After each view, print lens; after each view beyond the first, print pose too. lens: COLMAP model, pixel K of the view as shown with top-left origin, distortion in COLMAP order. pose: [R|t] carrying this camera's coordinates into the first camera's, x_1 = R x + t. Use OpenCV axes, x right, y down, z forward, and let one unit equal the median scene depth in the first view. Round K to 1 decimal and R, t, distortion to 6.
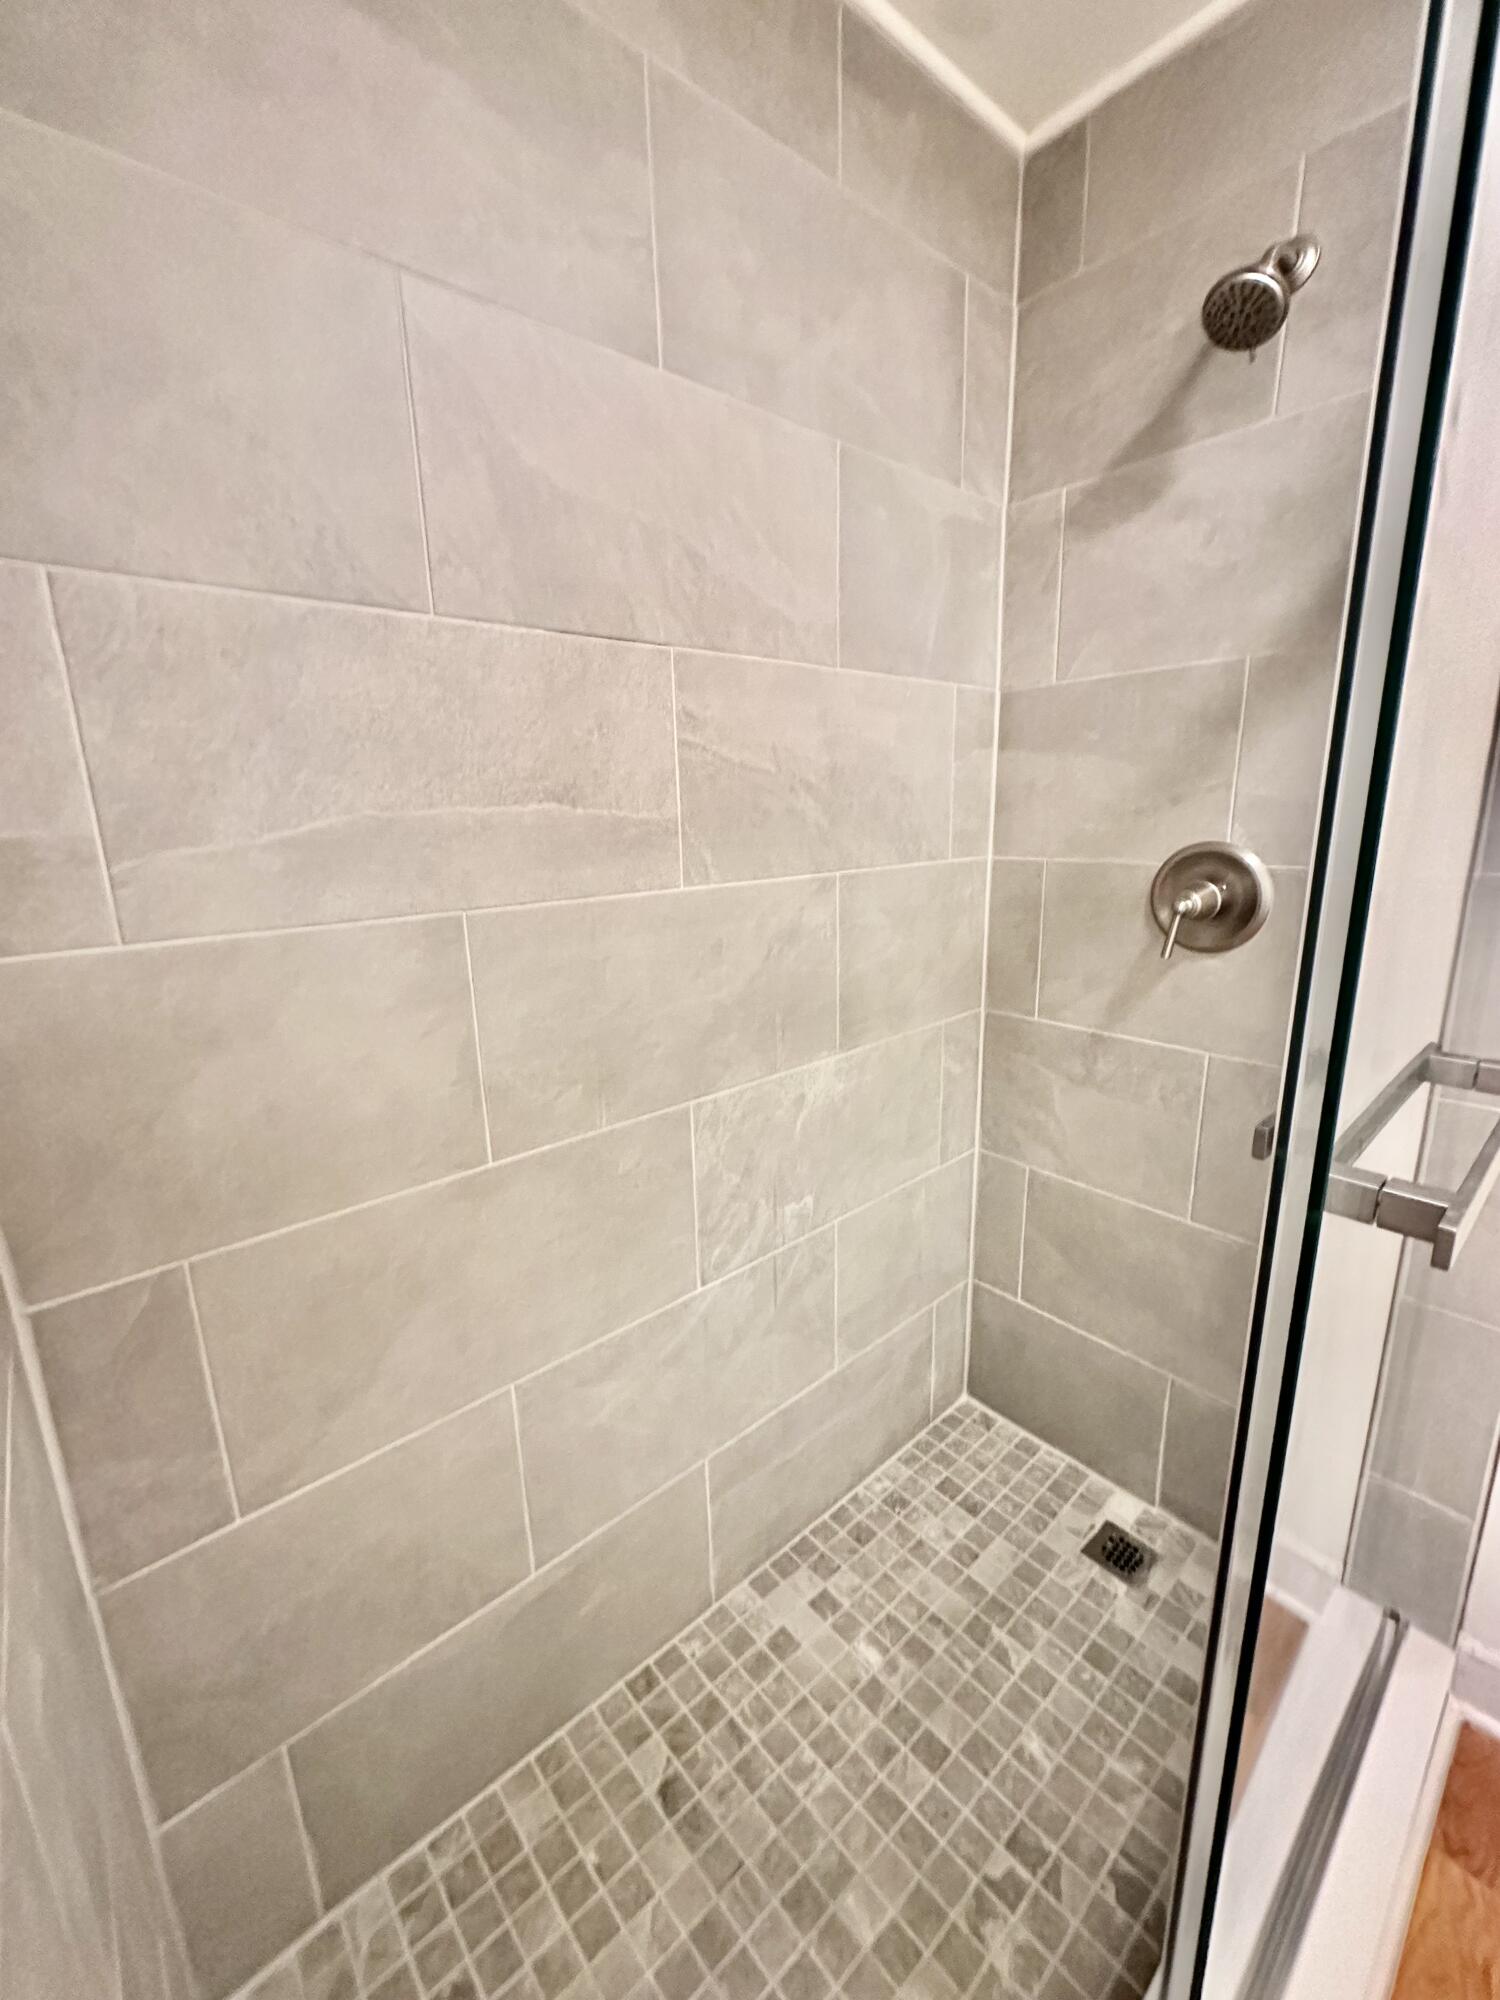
lens RADIAL K [[802.8, 0, 736.2], [0, 802.8, 999.6], [0, 0, 1]] dist [-0.006355, 0.001417]
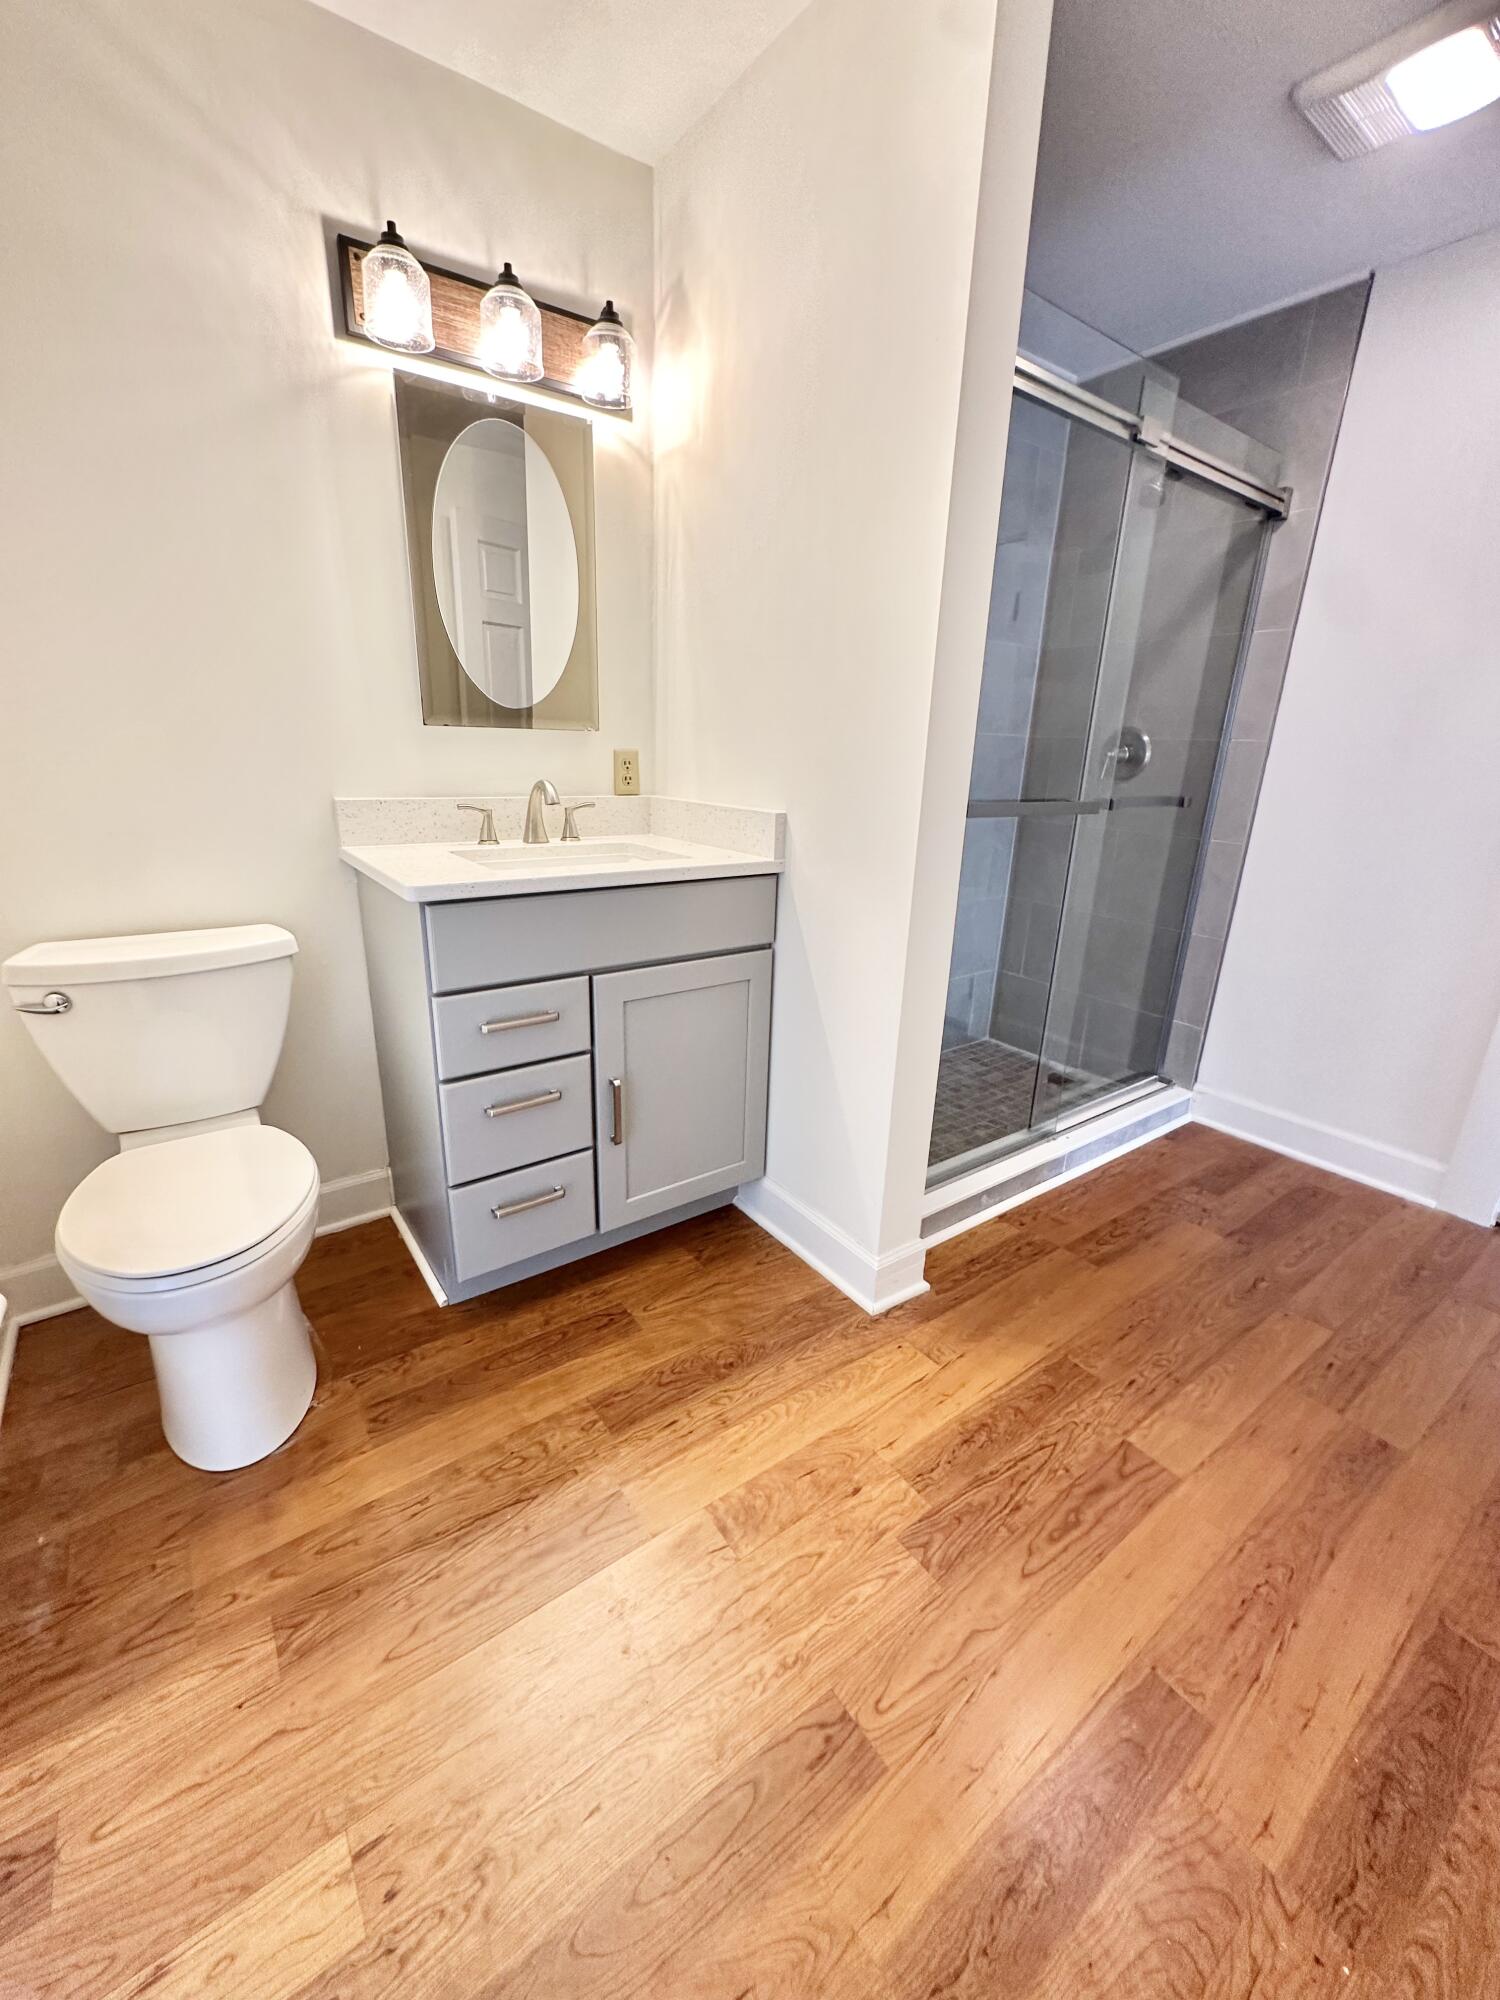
lens RADIAL K [[802.8, 0, 754.6], [0, 802.8, 1003.1], [0, 0, 1]] dist [-0.006355, 0.001417]
pose [[0.995810, 0.079116, -0.045868, -0.218229], [-0.075516, 0.994280, 0.075529, 0.400576], [0.051581, -0.071749, 0.996088, -1.098870]]
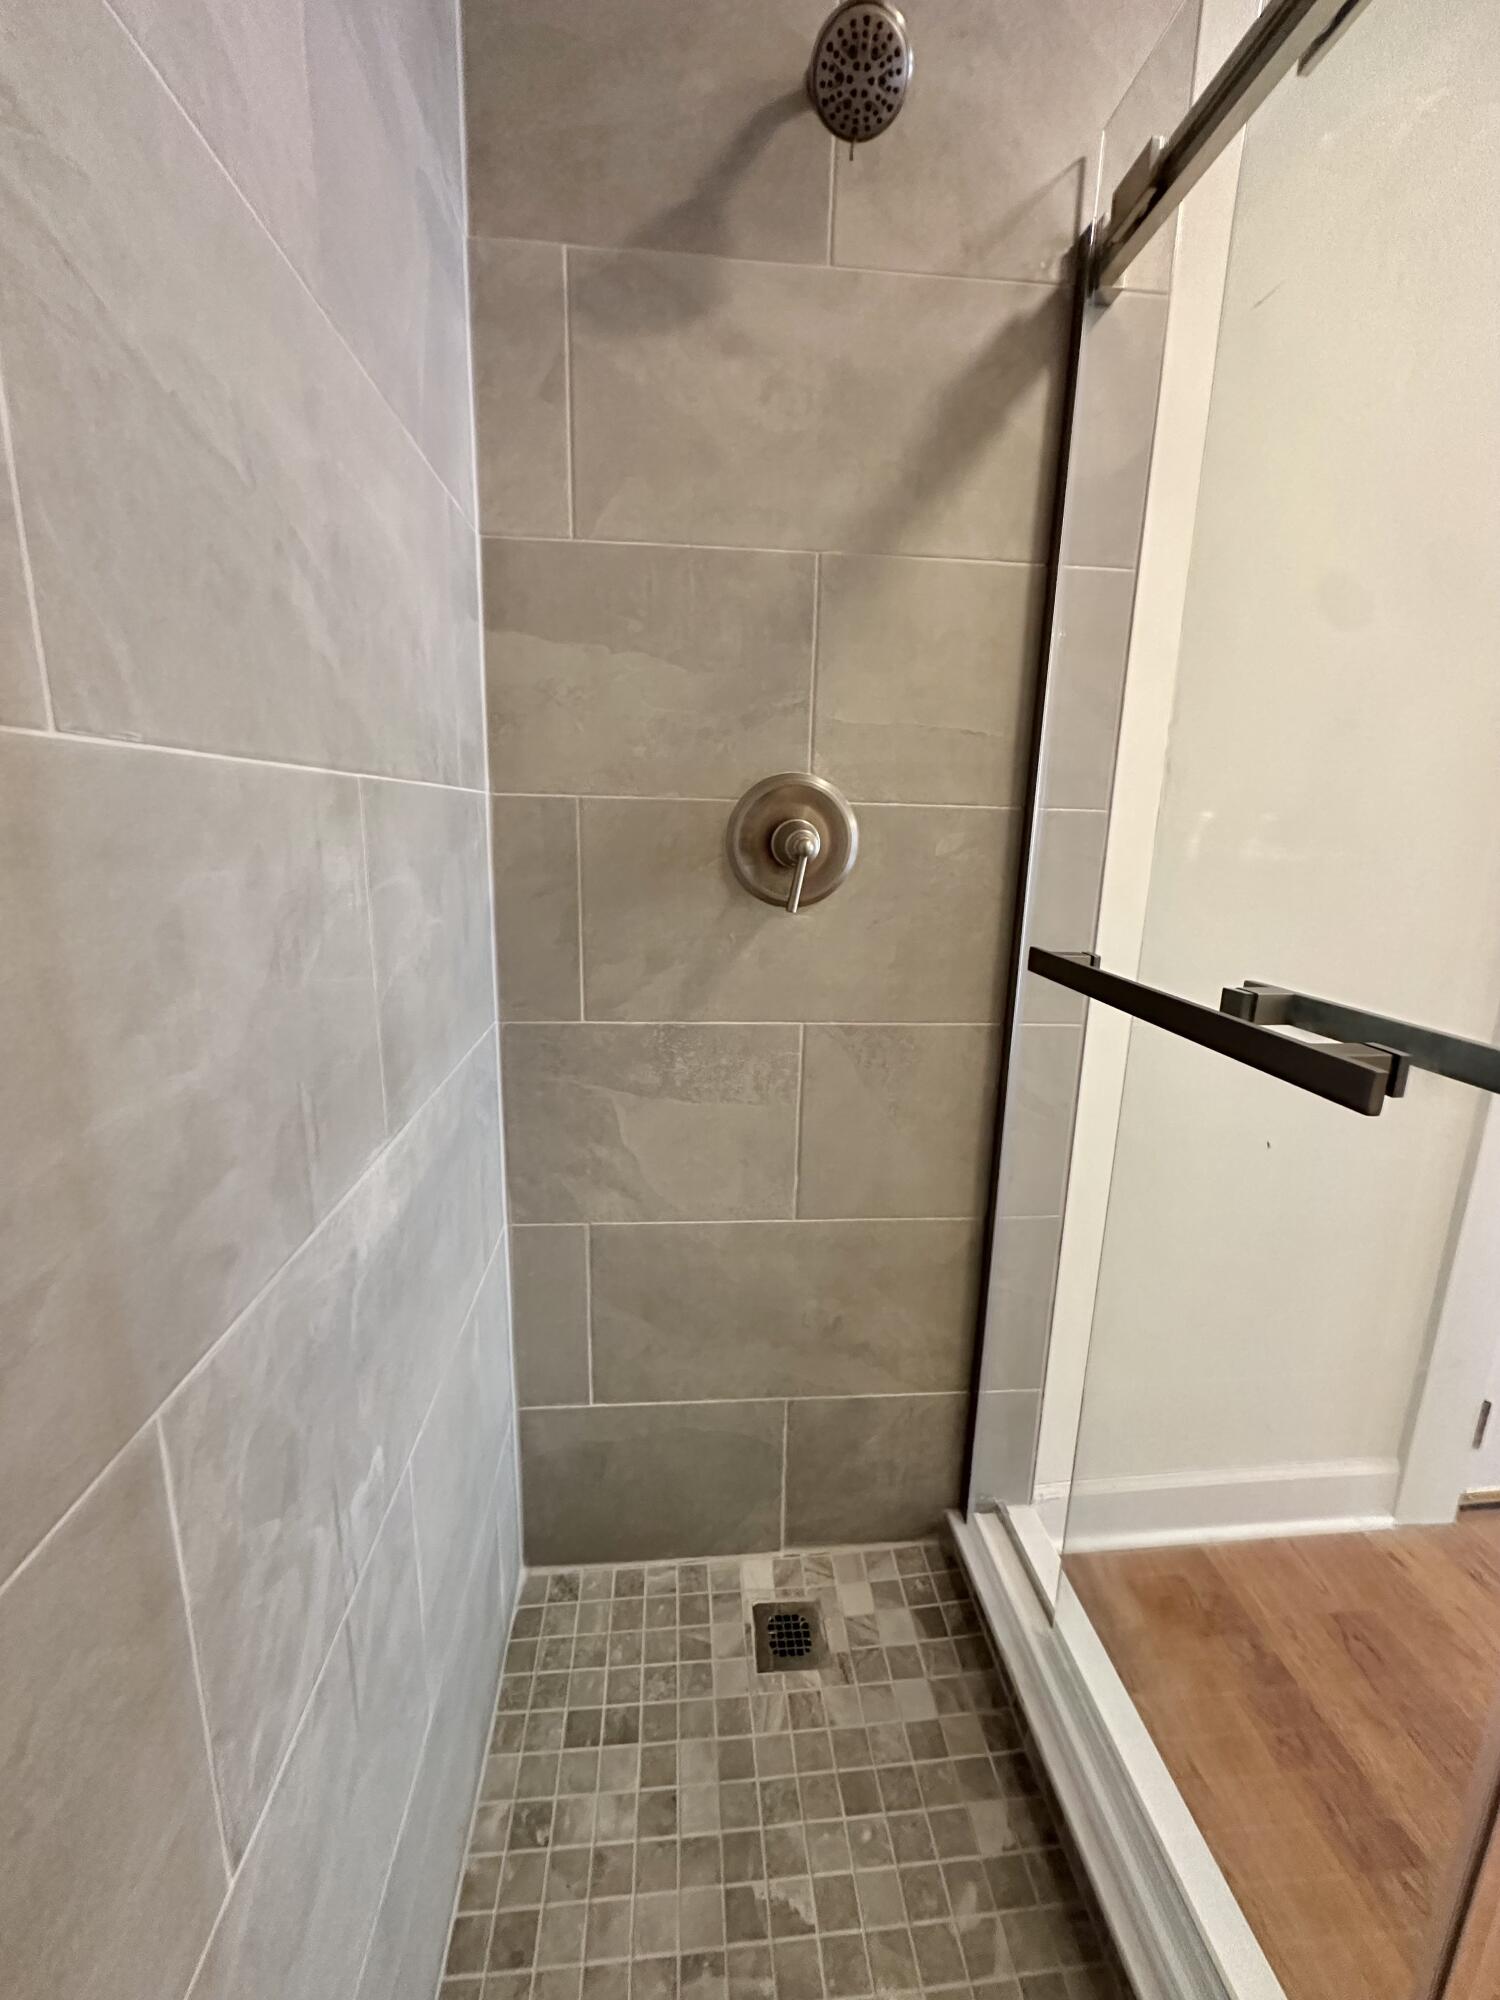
lens RADIAL K [[802.8, 0, 746.8], [0, 802.8, 995.9], [0, 0, 1]] dist [-0.006355, 0.001417]
pose [[0.578603, -0.133787, 0.804562, -0.125230], [0.151017, 0.986971, 0.055514, -0.017872], [-0.801506, 0.089382, 0.591269, 0.481549]]
